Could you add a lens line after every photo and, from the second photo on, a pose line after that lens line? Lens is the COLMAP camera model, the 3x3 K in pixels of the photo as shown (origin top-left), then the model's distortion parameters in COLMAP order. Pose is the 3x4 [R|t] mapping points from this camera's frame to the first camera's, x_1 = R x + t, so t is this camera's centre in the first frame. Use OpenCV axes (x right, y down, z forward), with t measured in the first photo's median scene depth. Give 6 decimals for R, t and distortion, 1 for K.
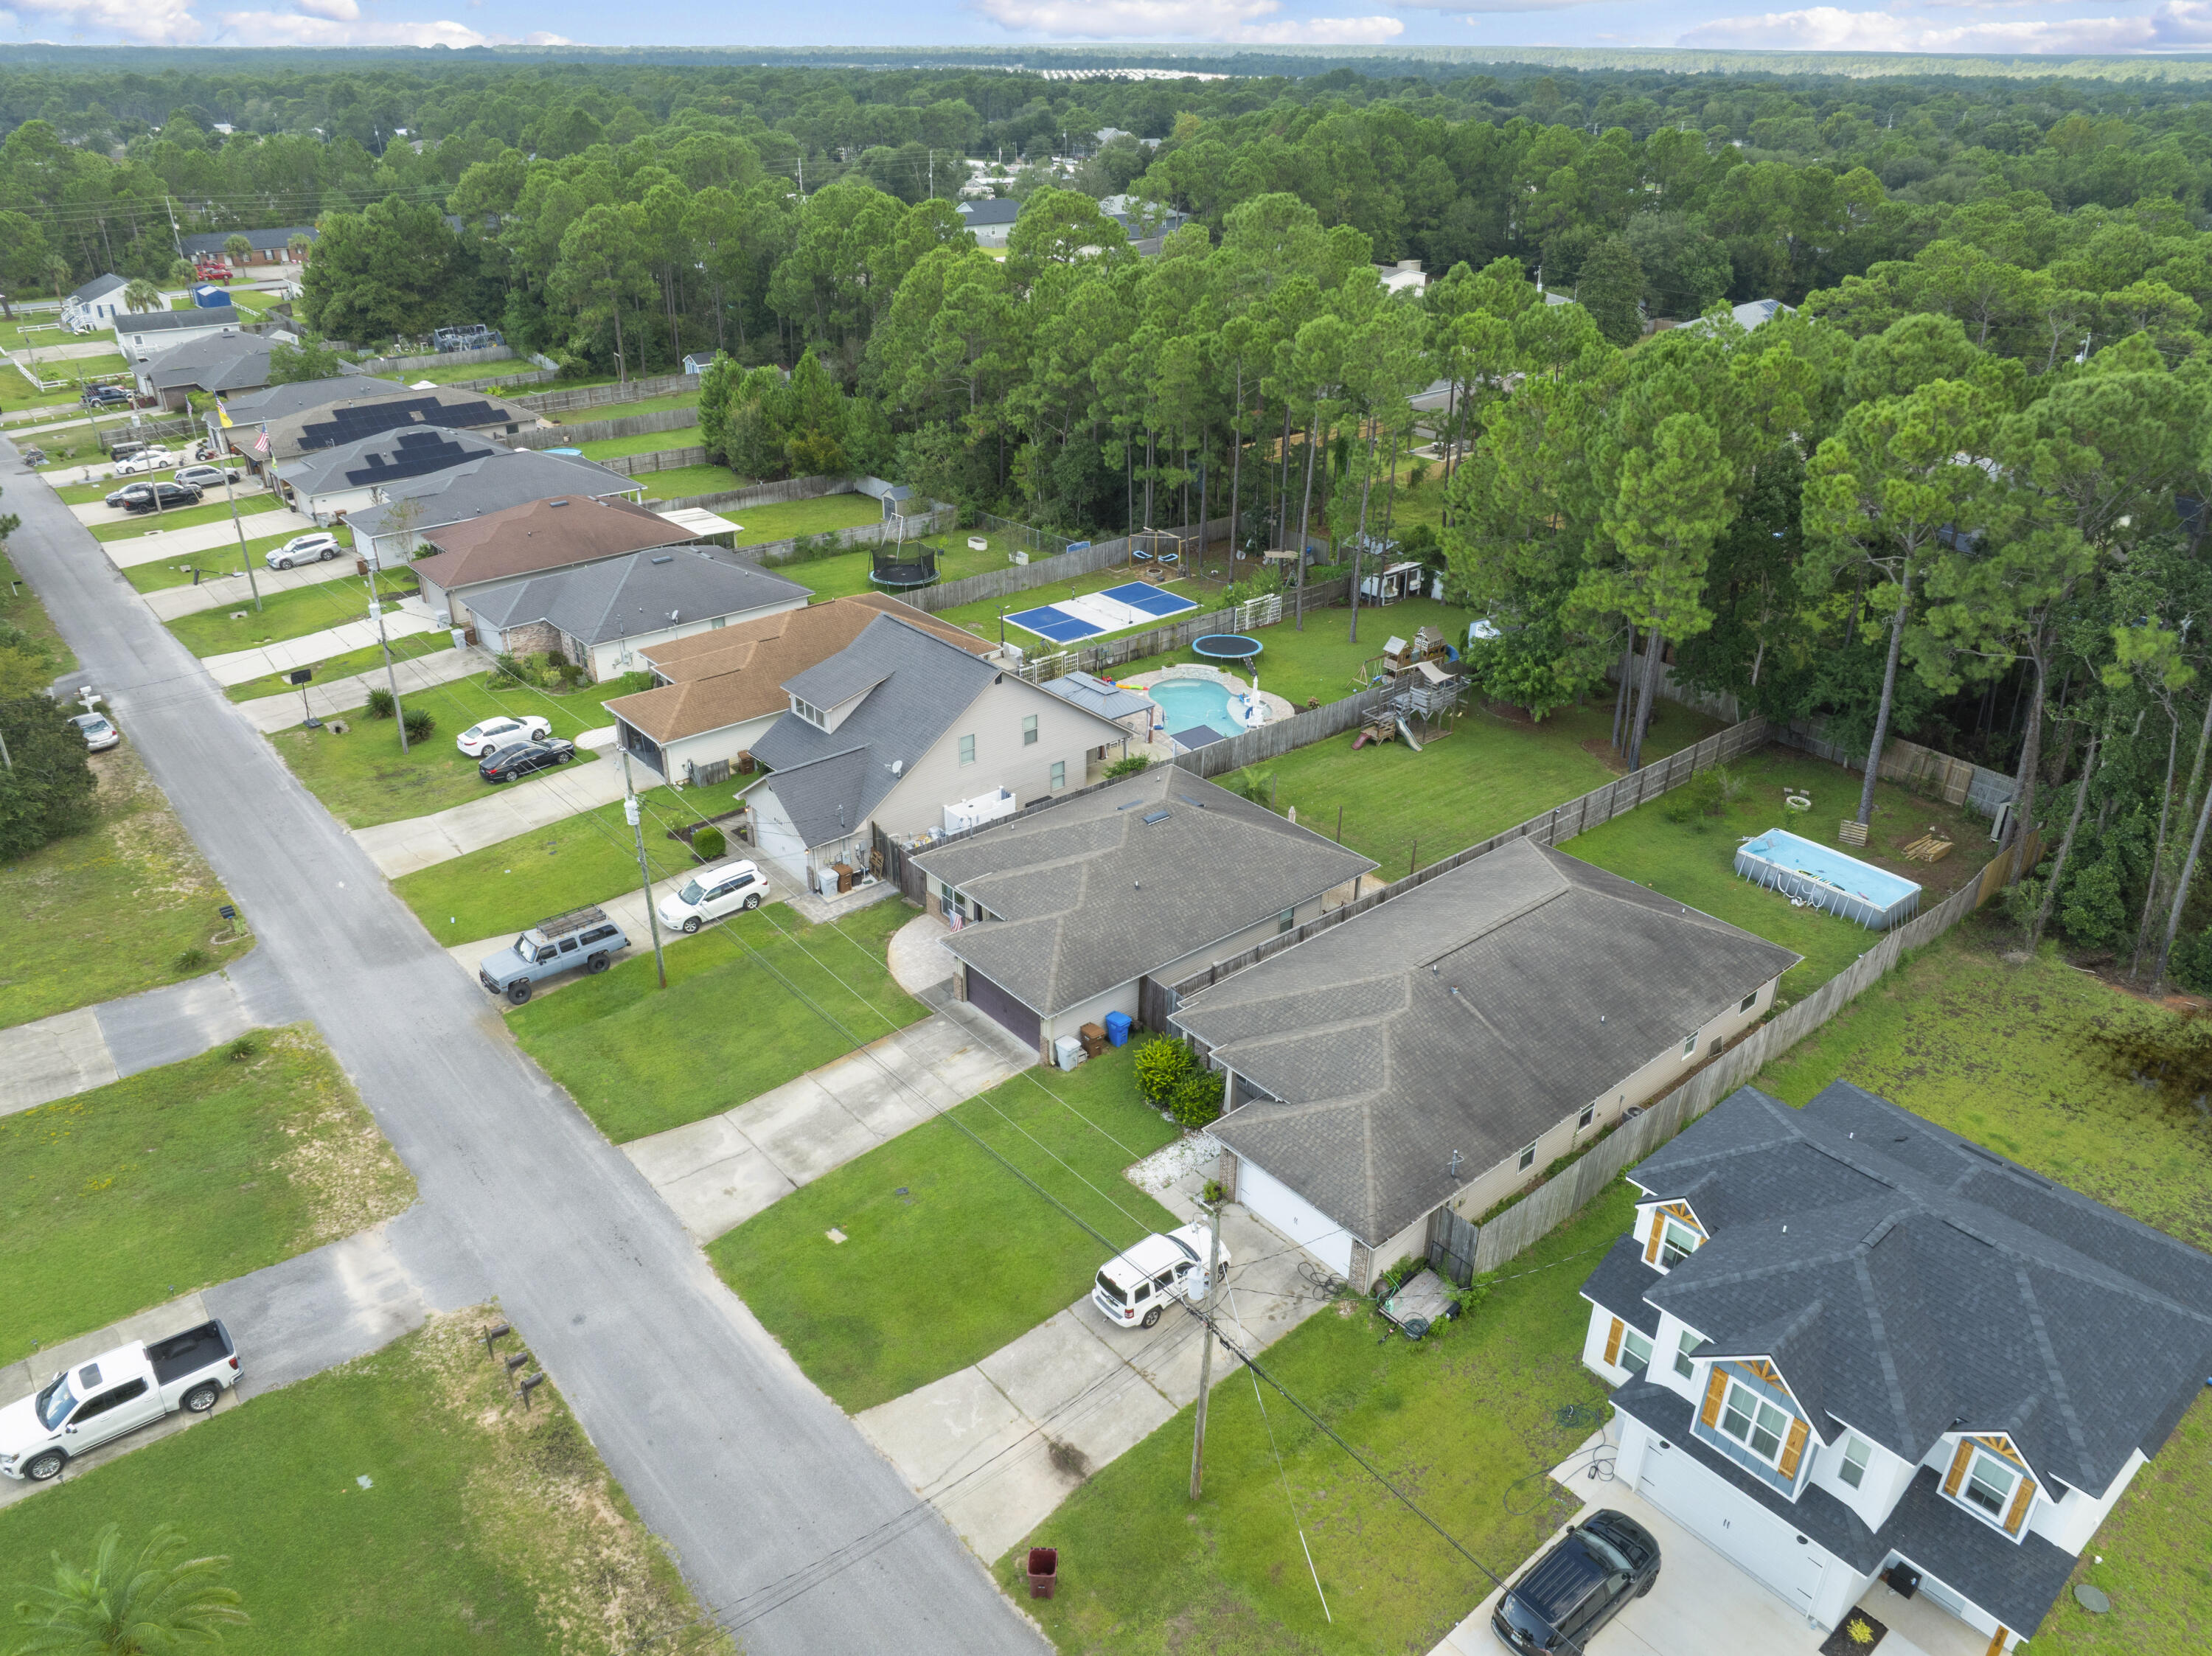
lens RADIAL K [[1556.6, 0, 1091.4], [0, 1556.6, 801.5], [0, 0, 1]] dist [-0.033673, 0.002535]
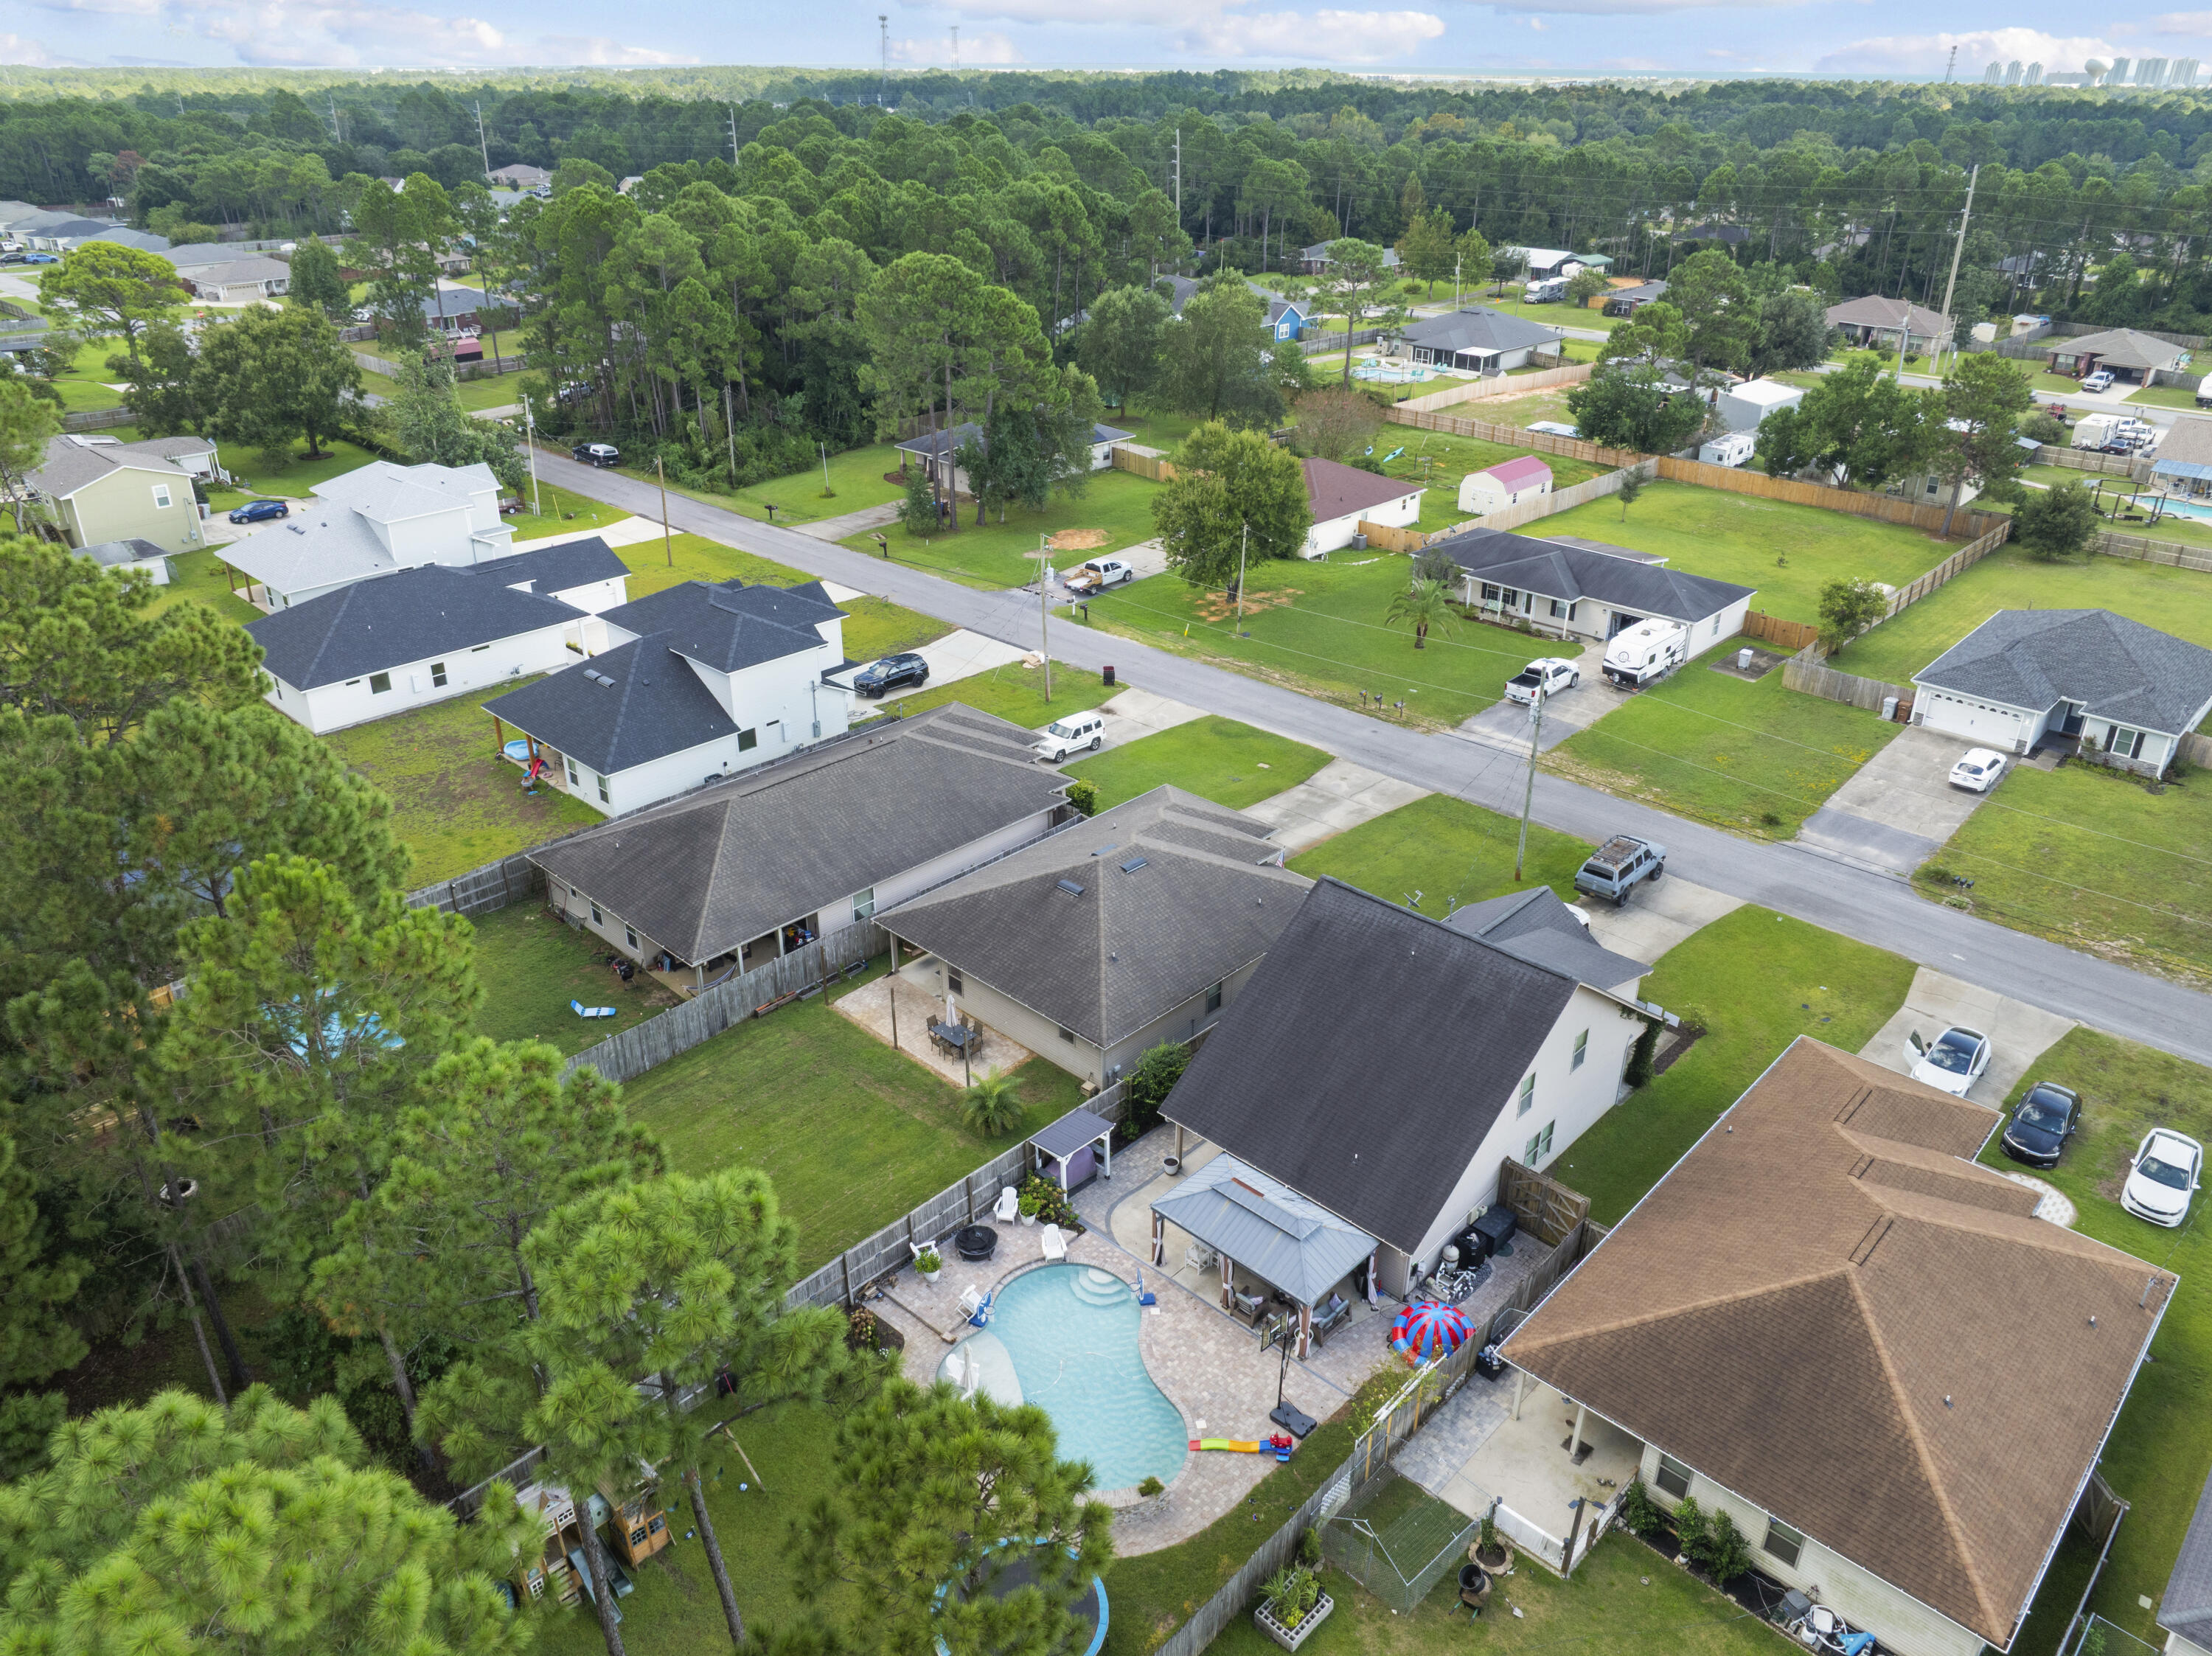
lens RADIAL K [[1575.1, 0, 1113.5], [0, 1575.1, 737.7], [0, 0, 1]] dist [-0.045997, -0.003579]
pose [[-0.993137, 0.046105, -0.107490, 0.166107], [-0.052211, 0.647619, 0.760174, -0.936272], [0.104661, 0.760568, -0.640767, 1.853844]]
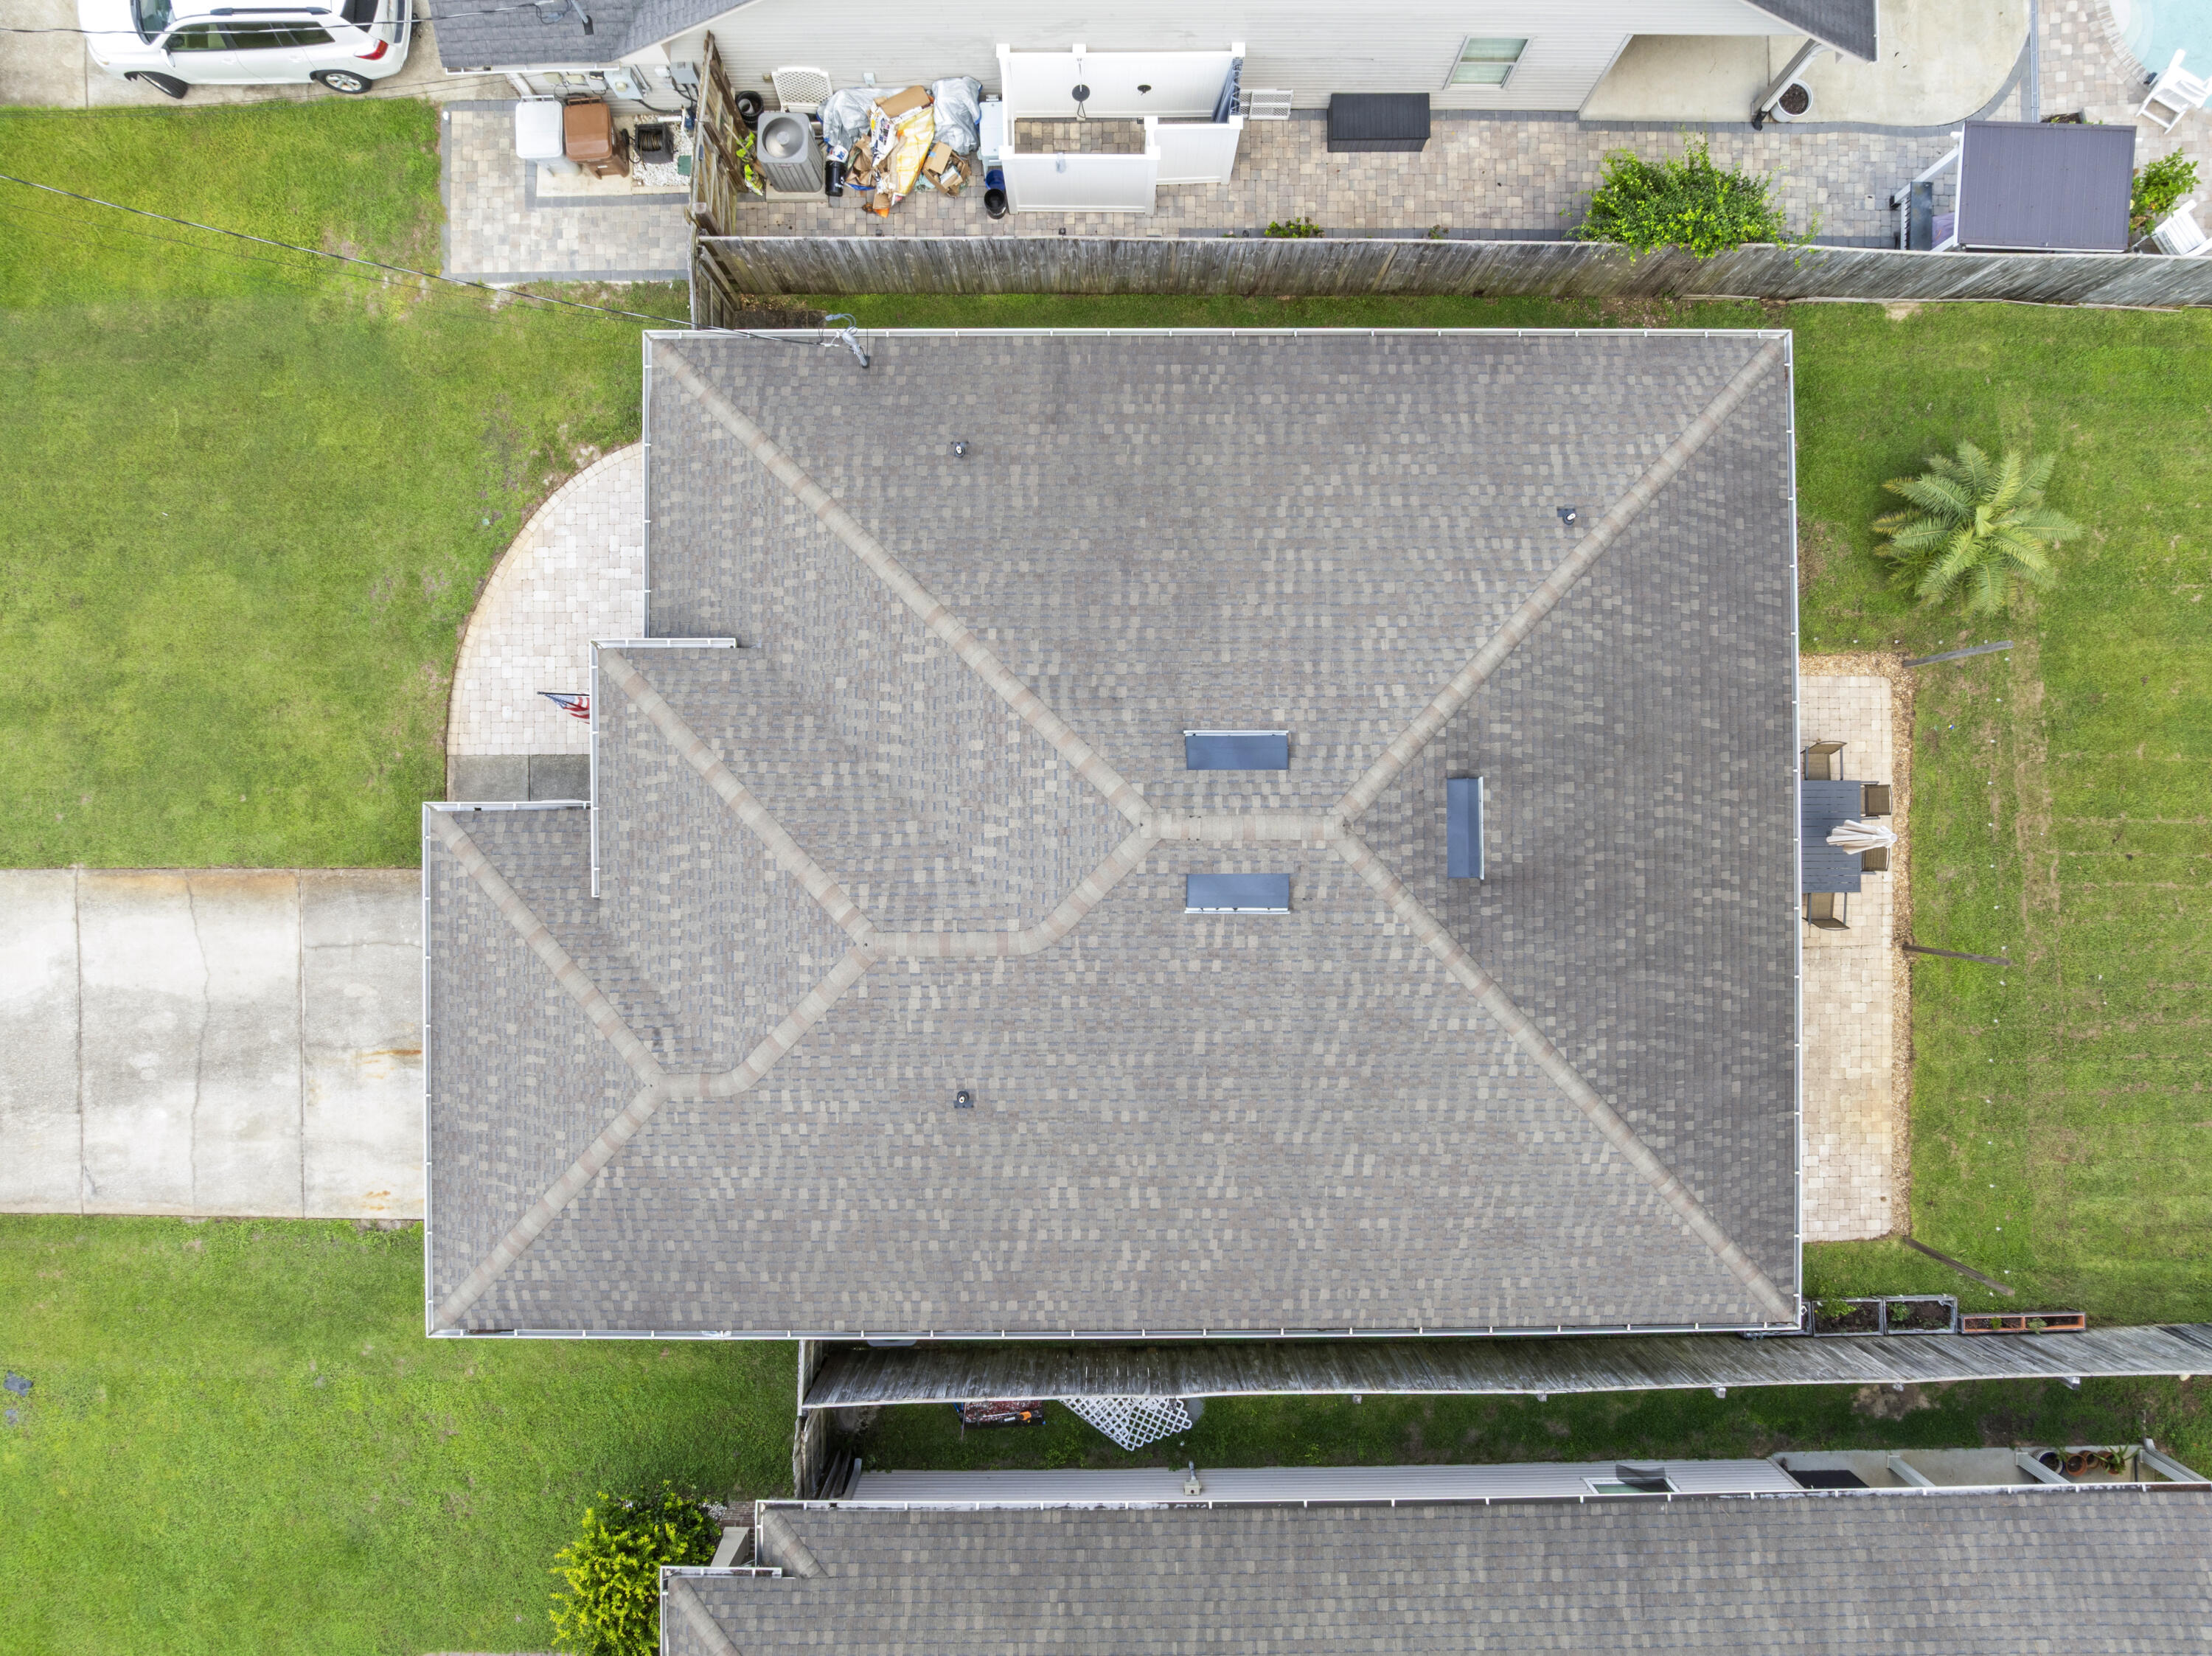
lens RADIAL K [[1556.6, 0, 1091.4], [0, 1556.6, 801.5], [0, 0, 1]] dist [-0.033673, 0.002535]
pose [[0.776154, 0.630393, -0.013783, 0.020356], [-0.276595, 0.360031, 0.890996, -0.278024], [0.566640, -0.687737, 0.453802, 1.013902]]
